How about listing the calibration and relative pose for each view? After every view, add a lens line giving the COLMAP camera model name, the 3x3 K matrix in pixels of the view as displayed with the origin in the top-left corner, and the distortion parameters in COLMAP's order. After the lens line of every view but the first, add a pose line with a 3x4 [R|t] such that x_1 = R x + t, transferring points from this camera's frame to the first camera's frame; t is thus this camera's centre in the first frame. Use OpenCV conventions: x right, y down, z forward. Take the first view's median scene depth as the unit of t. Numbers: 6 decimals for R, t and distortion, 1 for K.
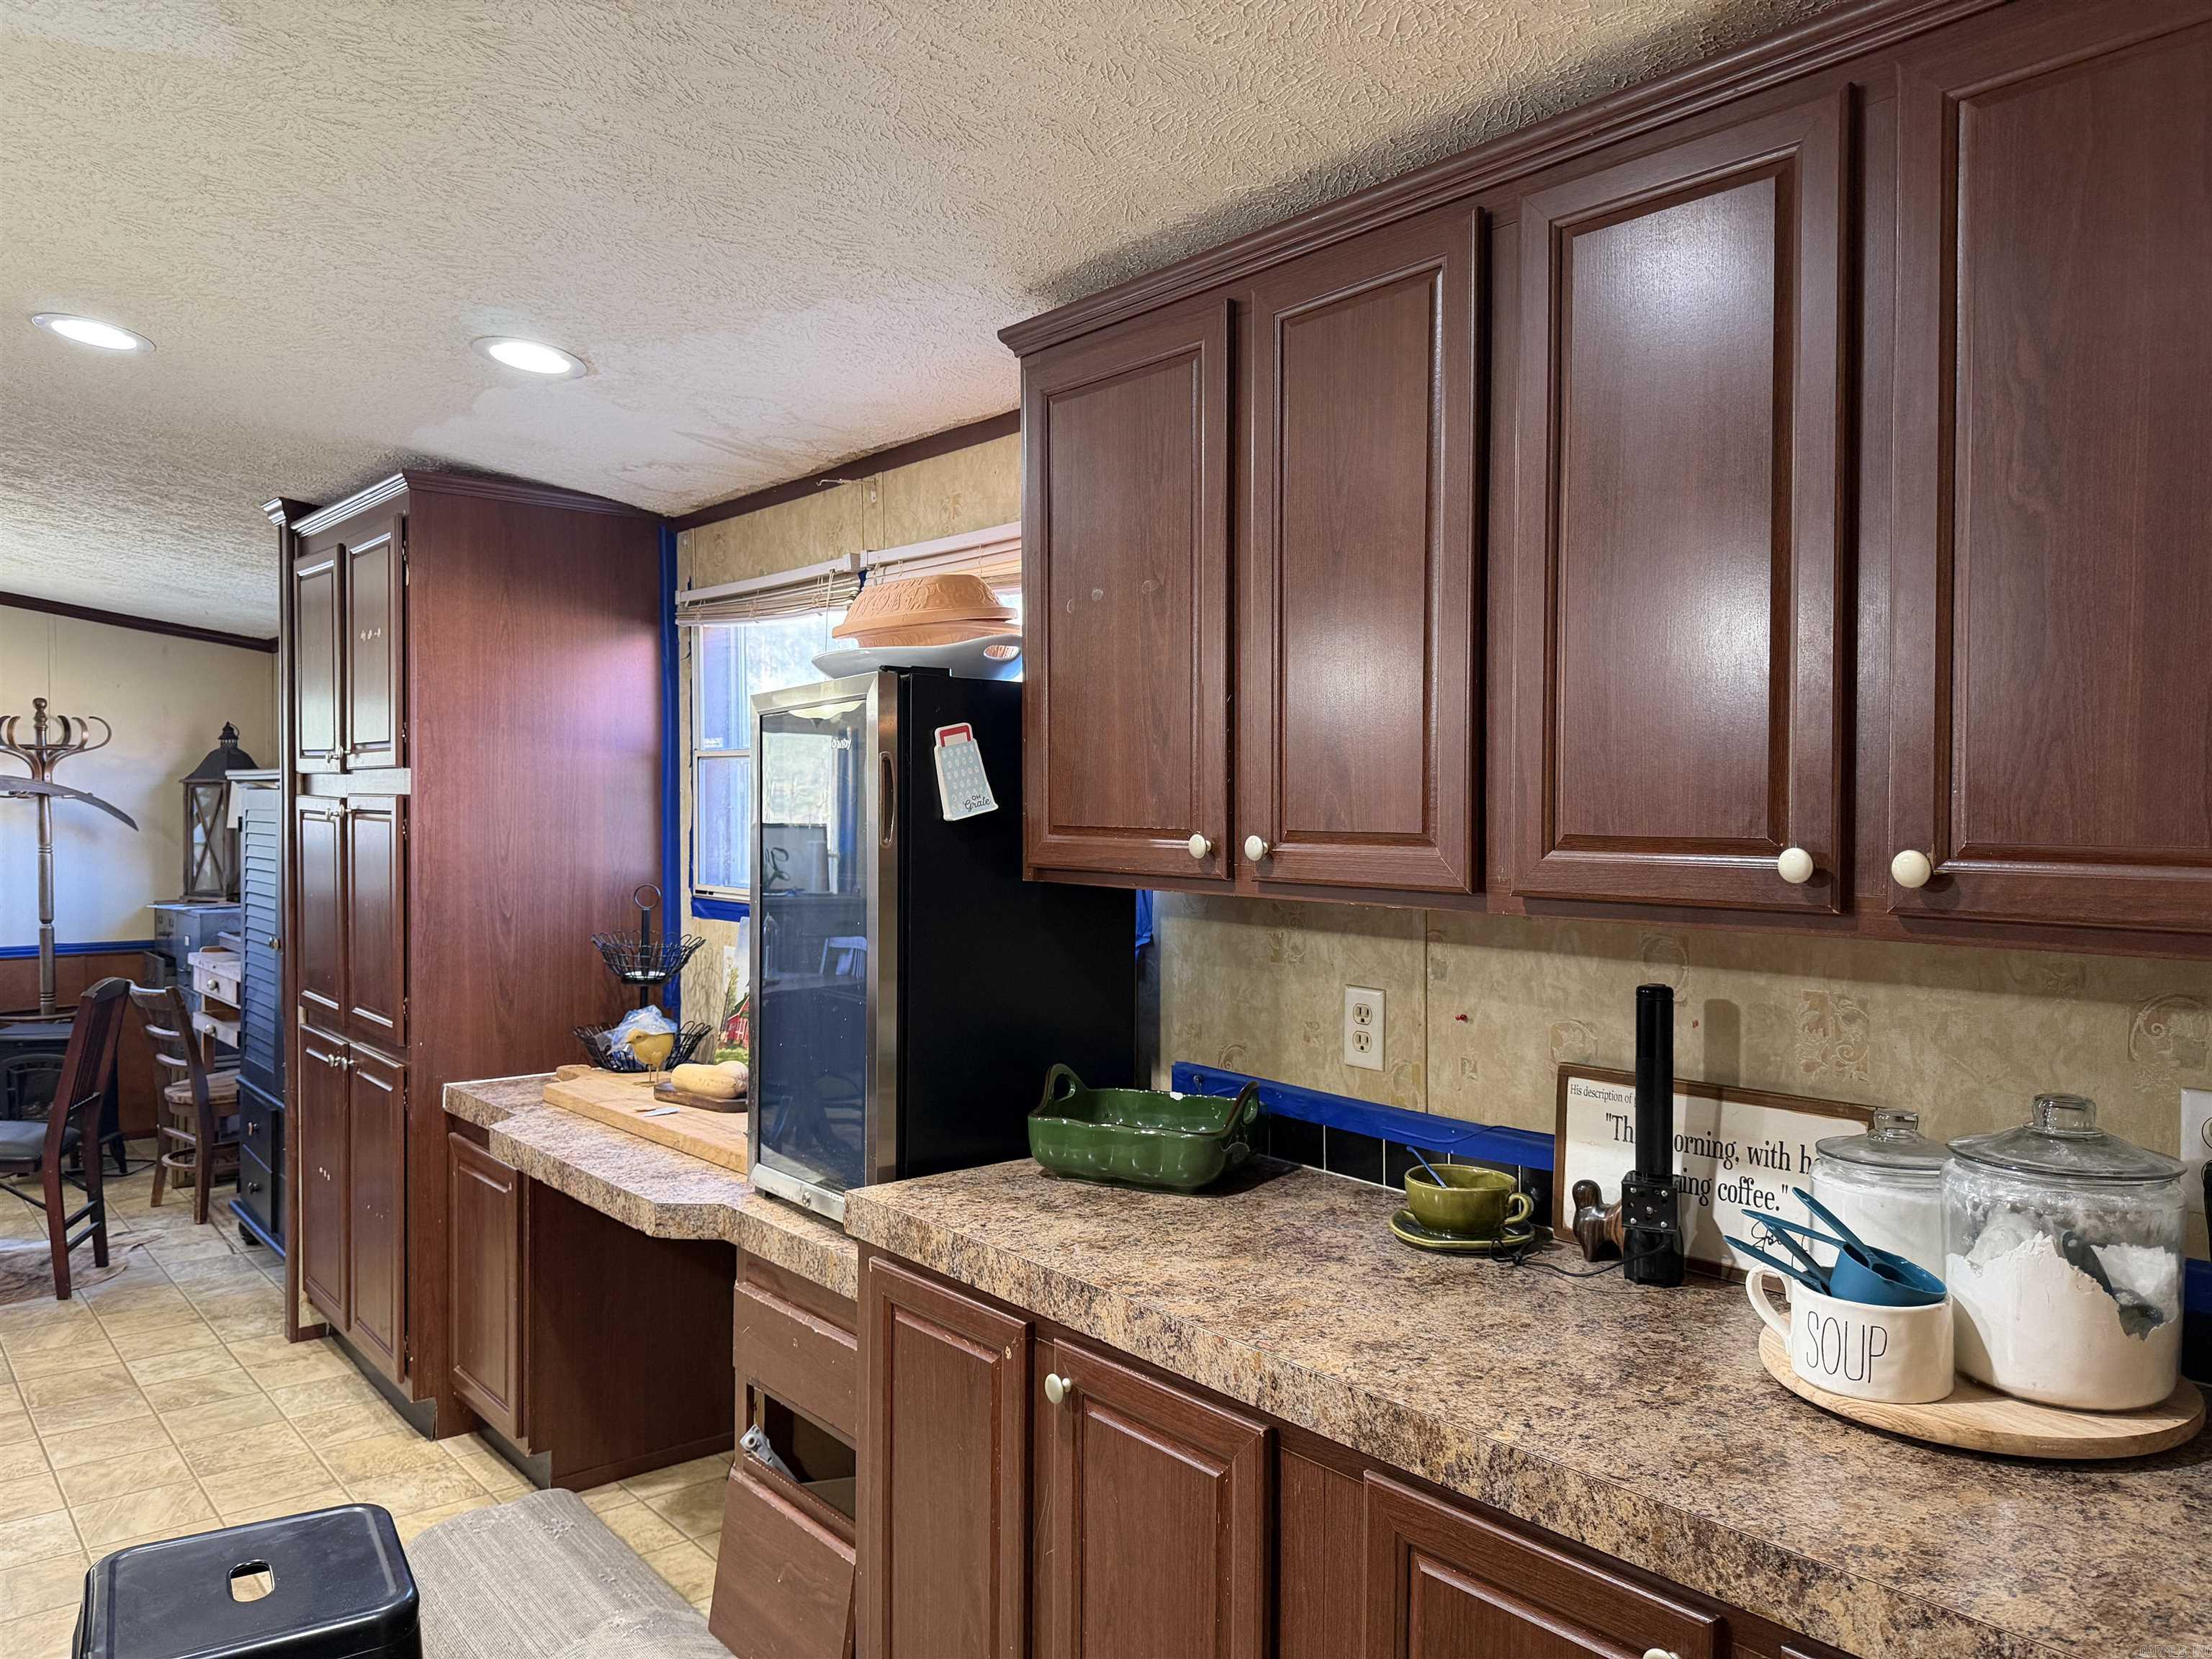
lens RADIAL K [[1547.6, 0, 1117.8], [0, 1547.6, 840.9], [0, 0, 1]] dist [0.083058, -0.111847]
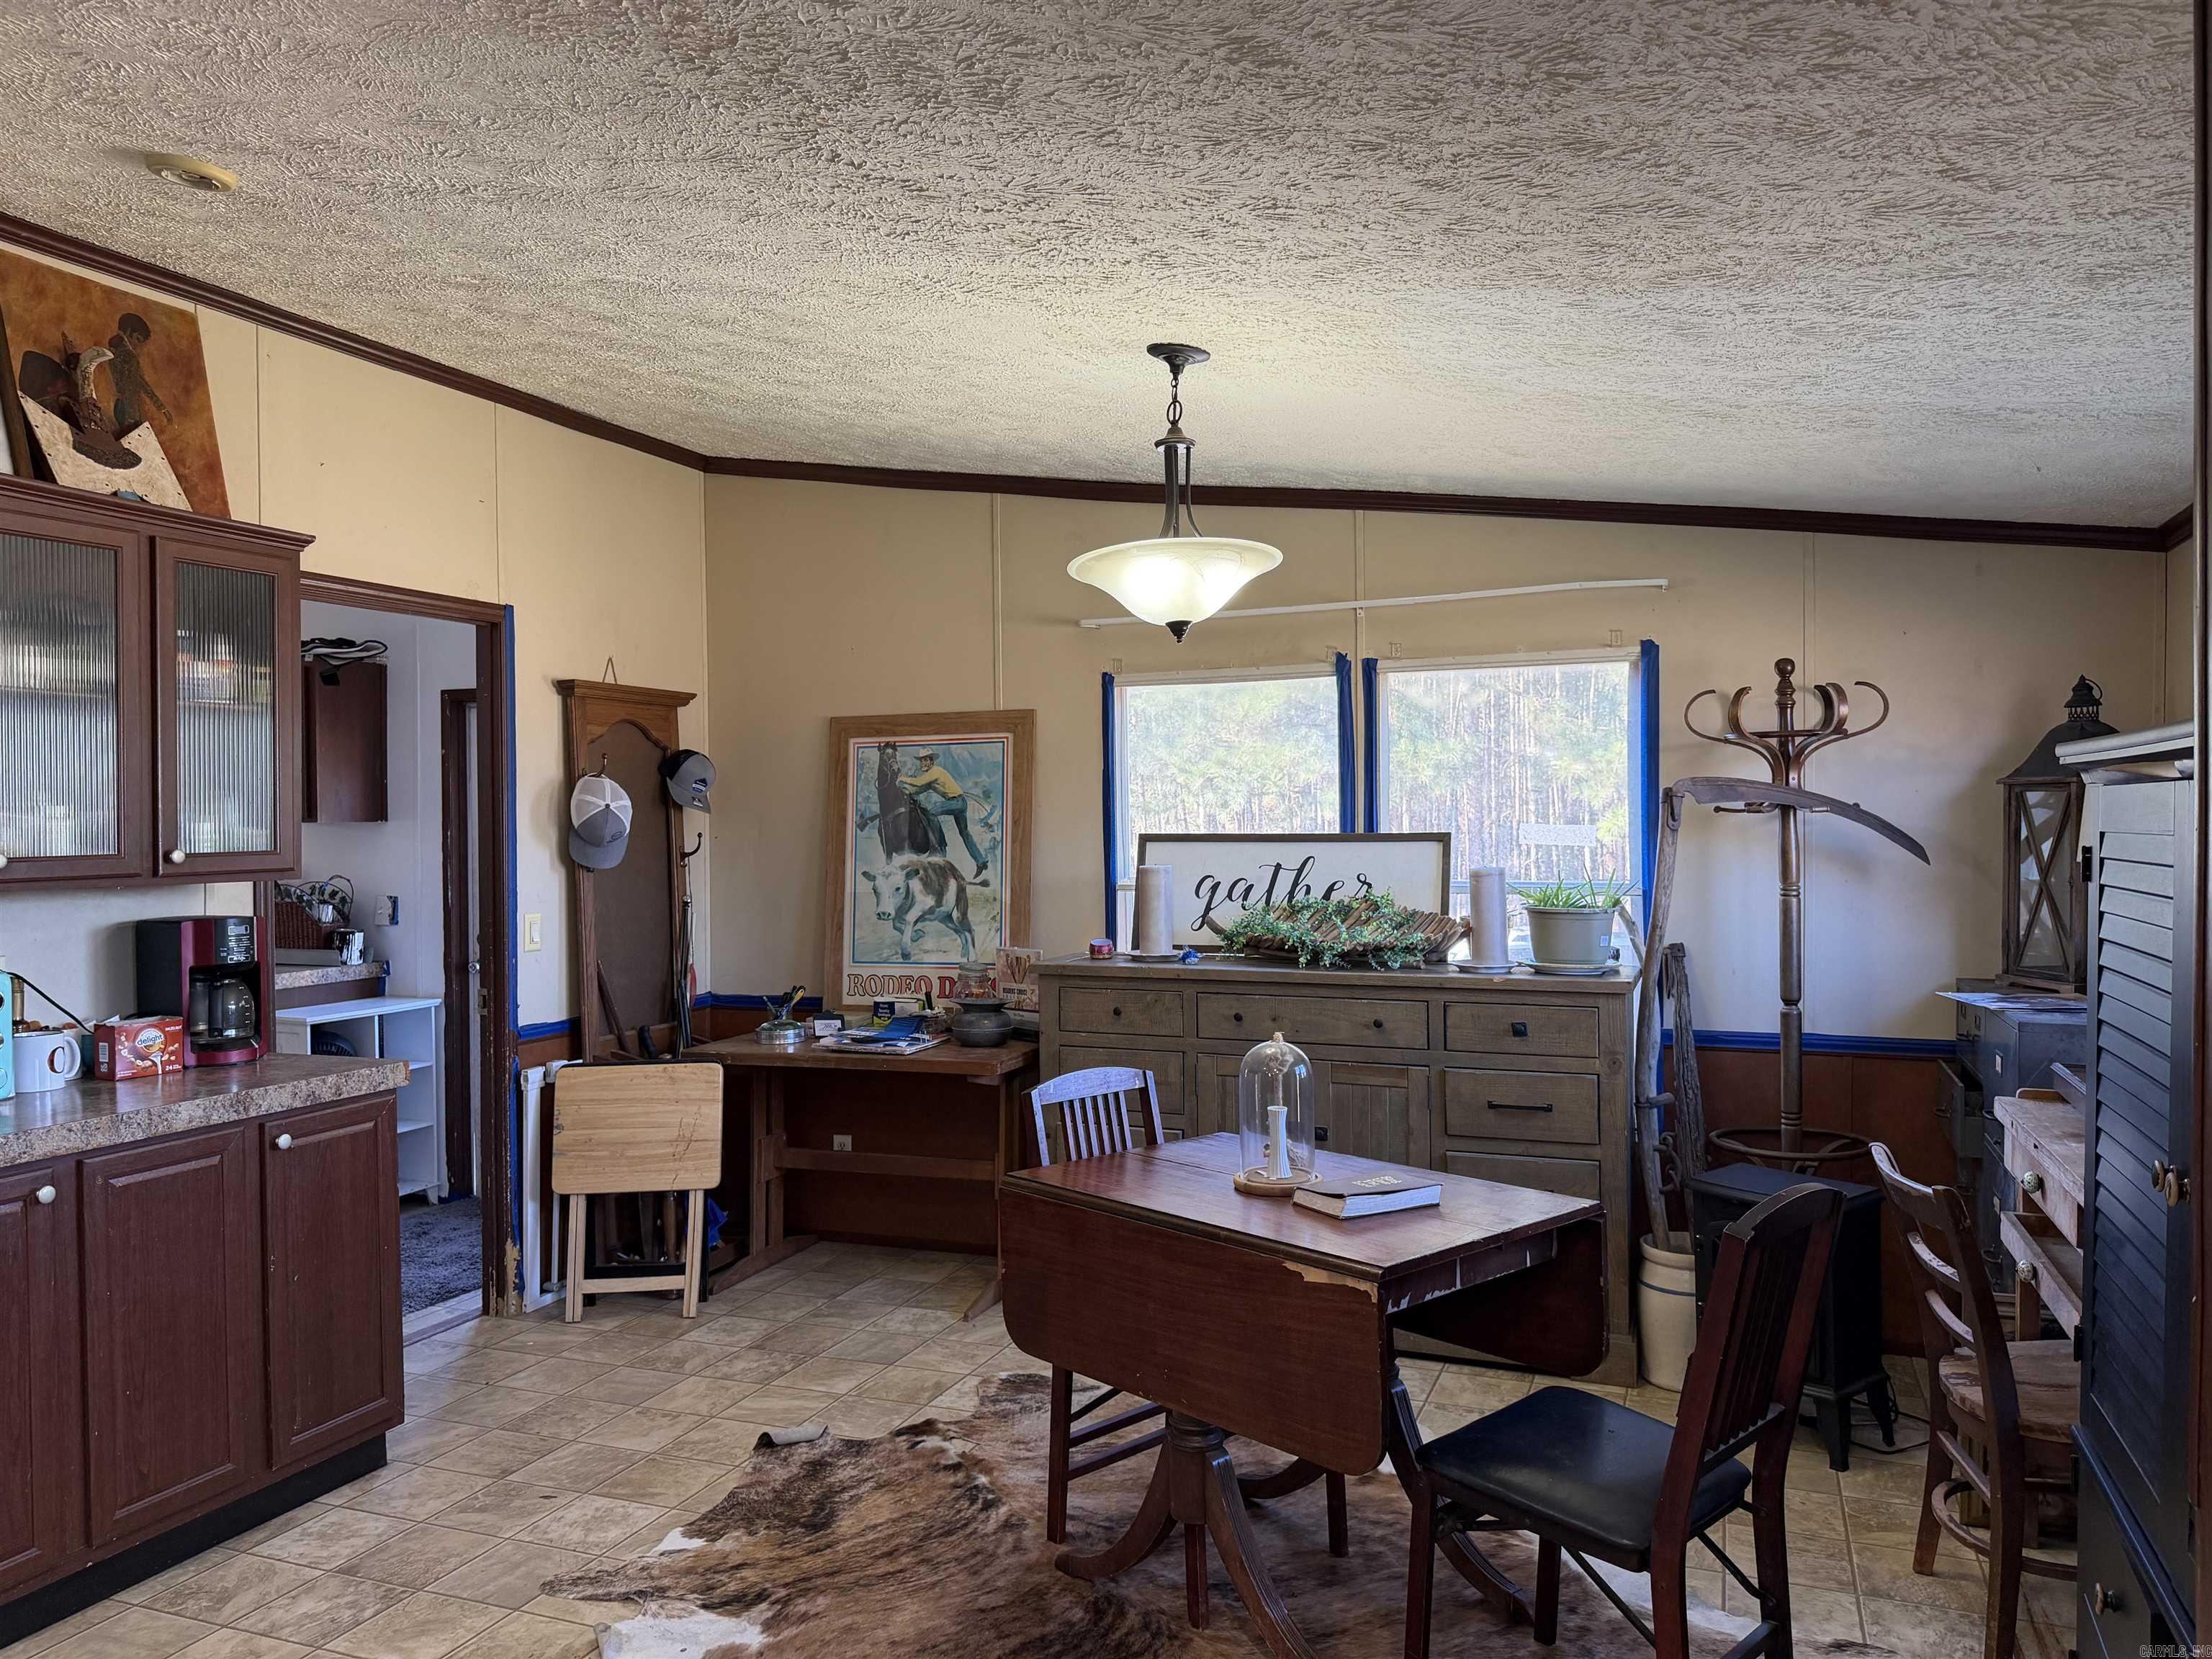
lens RADIAL K [[1547.6, 0, 1108.7], [0, 1547.6, 836.9], [0, 0, 1]] dist [0.083058, -0.111847]
pose [[0.468111, 0.004052, -0.883660, -0.436218], [-0.015835, 0.999867, -0.003803, -0.018161], [0.883528, 0.015773, 0.468113, 0.807643]]
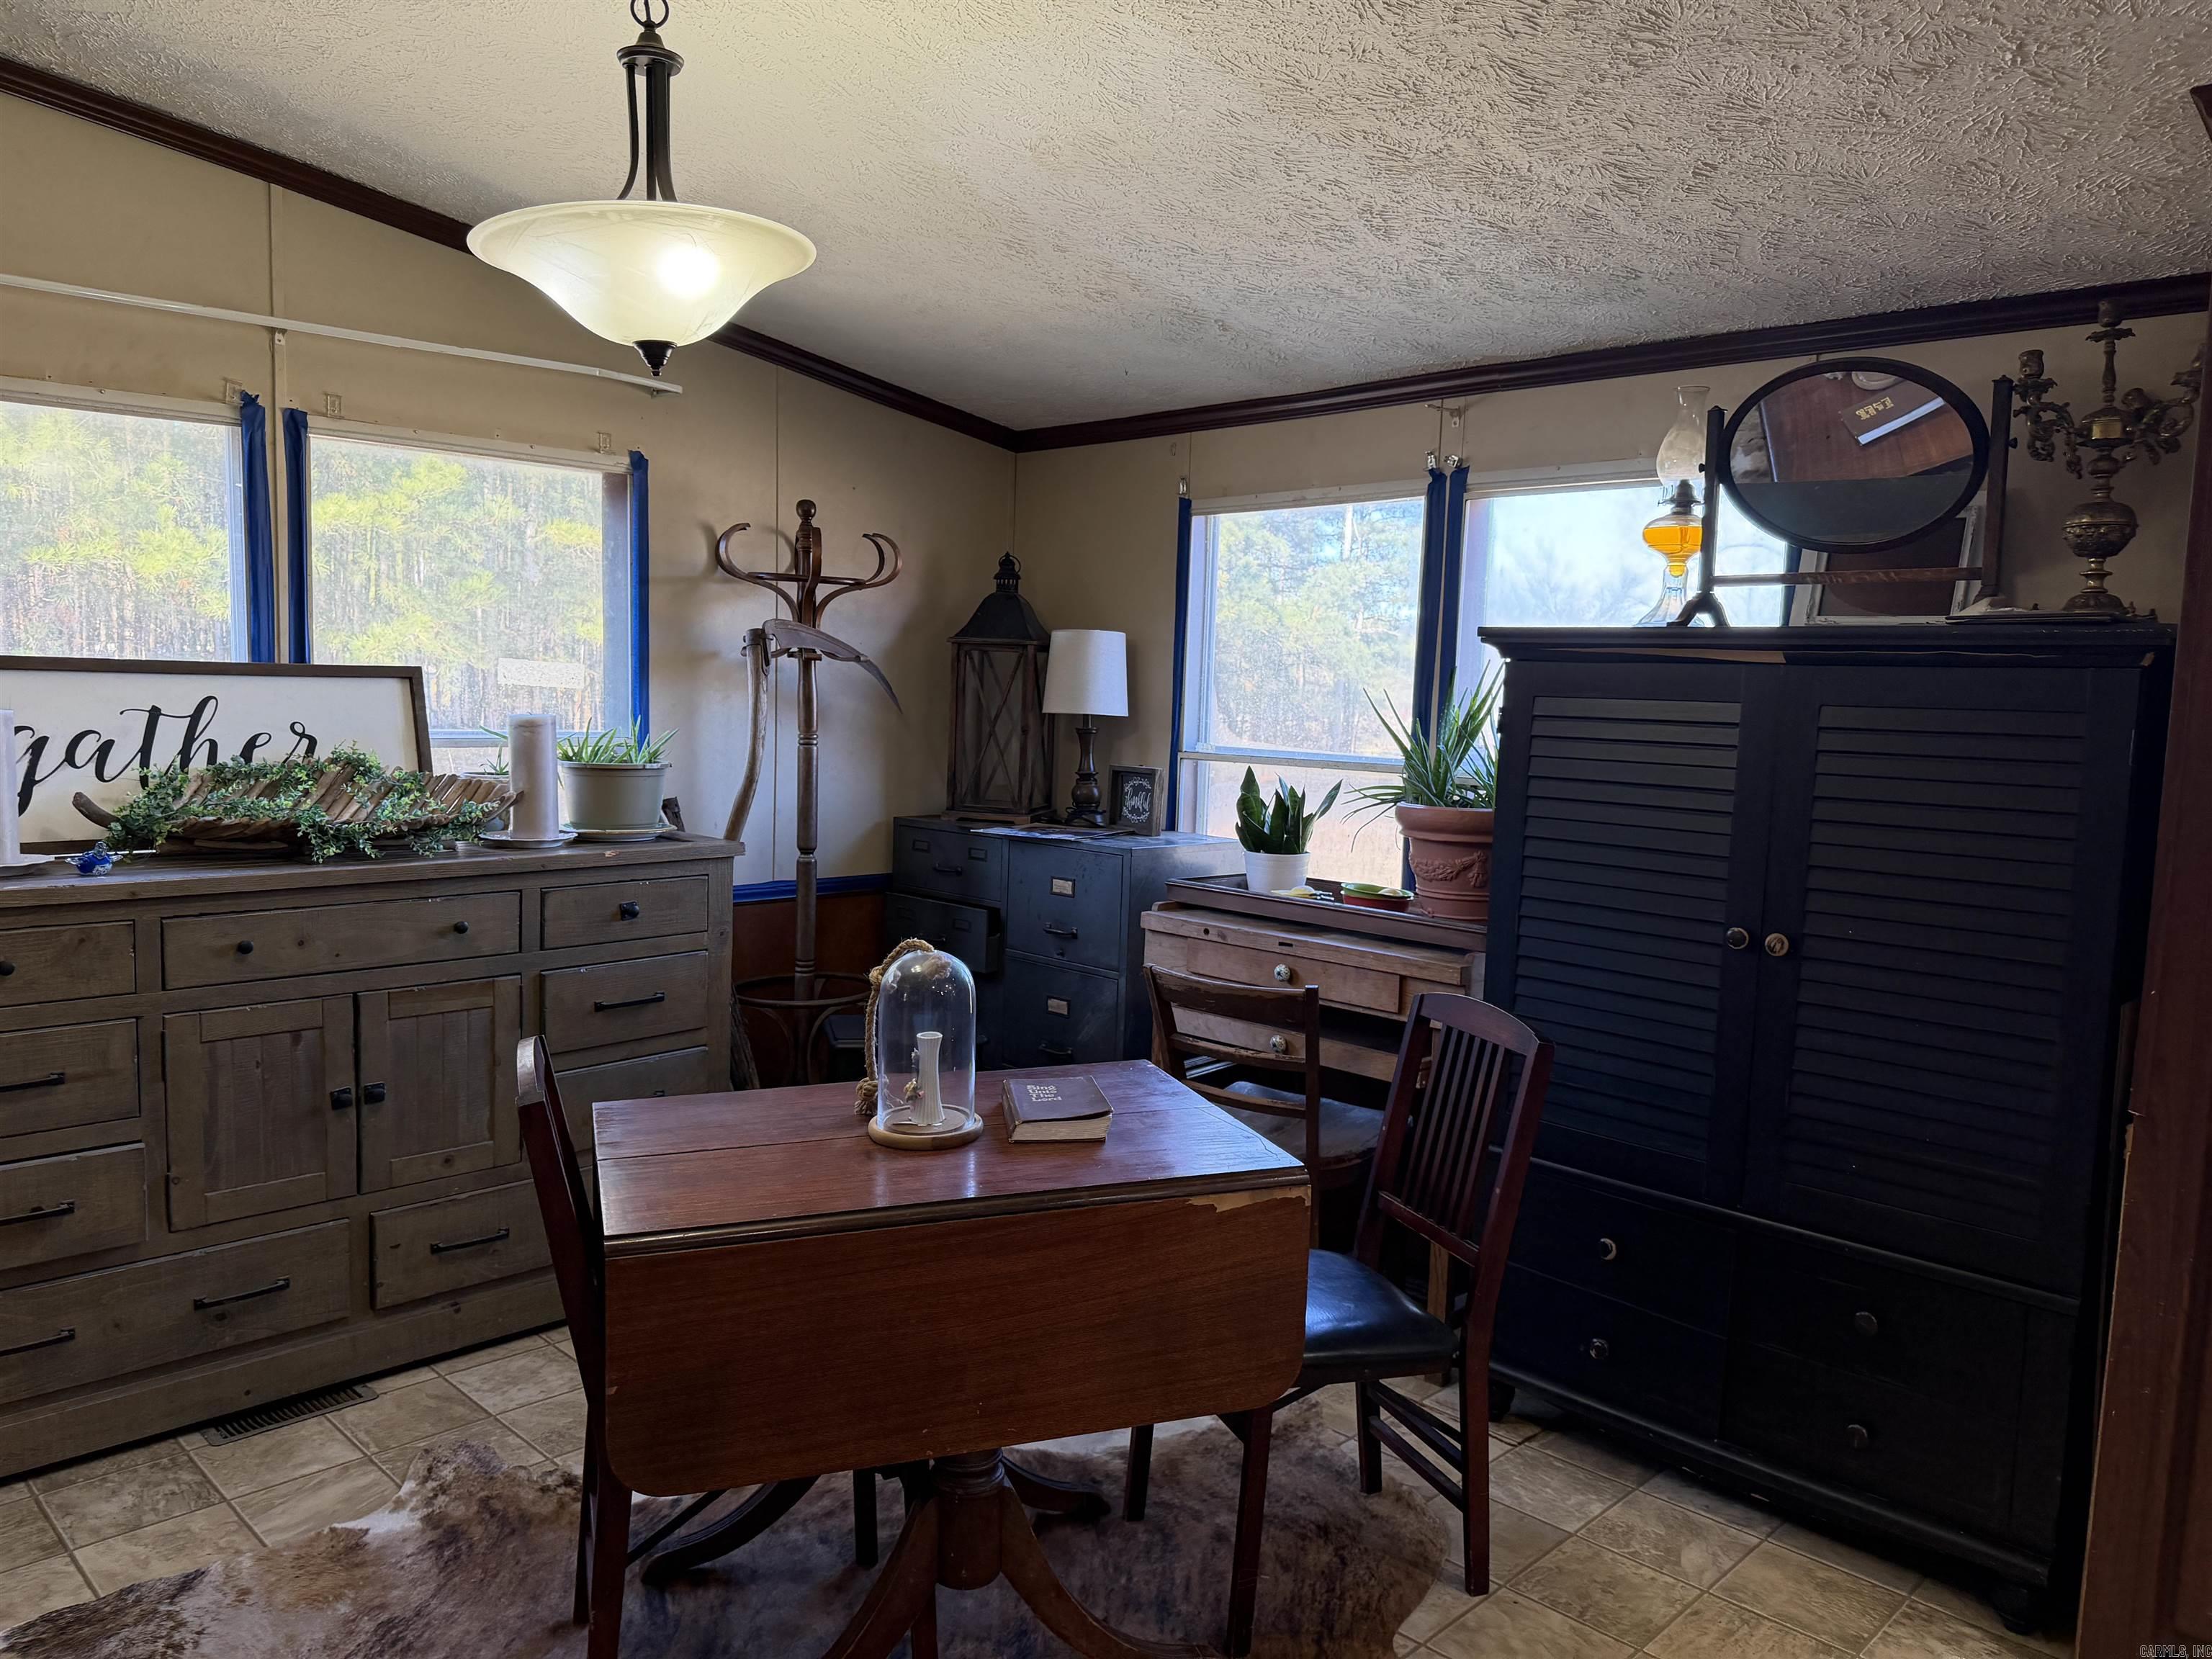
lens RADIAL K [[1547.6, 0, 1154.2], [0, 1547.6, 832.0], [0, 0, 1]] dist [0.083058, -0.111847]
pose [[0.995892, 0.019920, 0.088330, -1.086099], [-0.026346, 0.997043, 0.072186, -0.010944], [-0.086630, -0.074217, 0.993472, 0.638303]]
